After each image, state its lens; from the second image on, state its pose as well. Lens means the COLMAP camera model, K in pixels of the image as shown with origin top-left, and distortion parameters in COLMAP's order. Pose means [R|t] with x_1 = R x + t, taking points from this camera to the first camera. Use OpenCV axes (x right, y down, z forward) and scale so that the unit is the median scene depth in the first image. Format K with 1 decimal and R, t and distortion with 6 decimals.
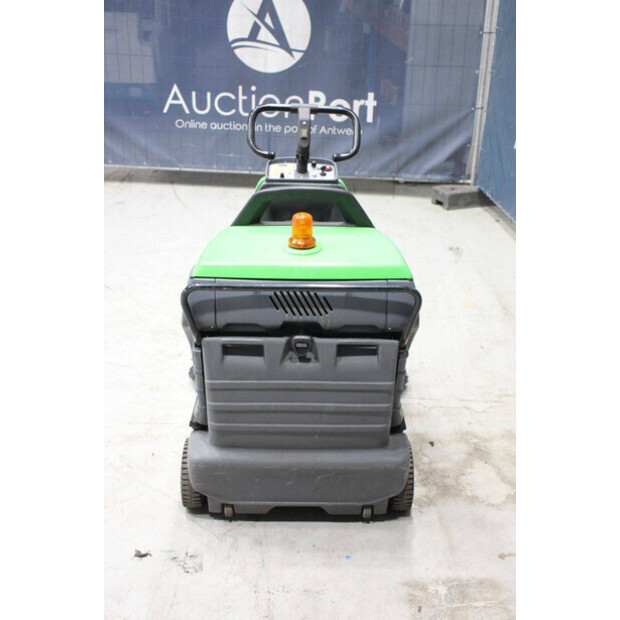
lens RADIAL K [[825.4, 0, 305.9], [0, 825.4, 311.6], [0, 0, 1]] dist [0.075199, 0.000000]
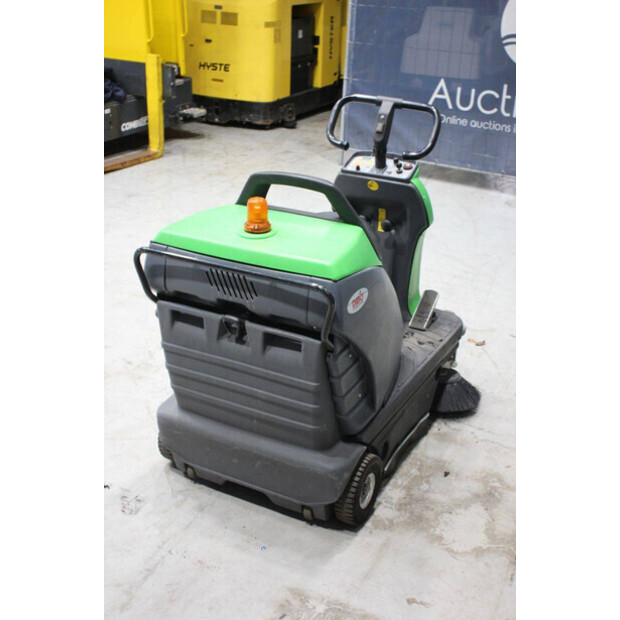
lens RADIAL K [[825.4, 0, 304.9], [0, 825.4, 311.1], [0, 0, 1]] dist [0.075199, 0.000000]
pose [[0.877332, 0.194234, -0.438818, 0.422815], [-0.193739, 0.979955, 0.046412, -0.033763], [0.439037, 0.044298, 0.897376, 0.103303]]
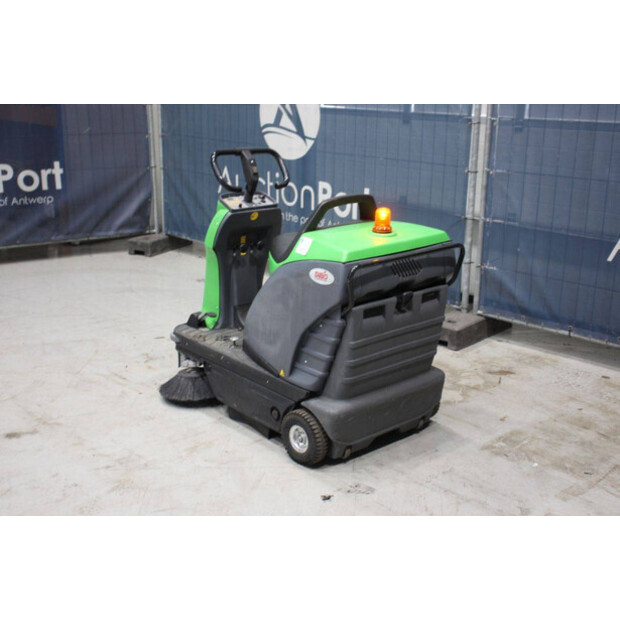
lens RADIAL K [[825.4, 0, 308.4], [0, 825.4, 308.3], [0, 0, 1]] dist [0.075199, 0.000000]
pose [[0.759055, -0.195190, 0.621077, -0.820737], [0.255767, 0.966699, -0.008778, 0.021047], [-0.598681, 0.165514, 0.783700, 0.005575]]
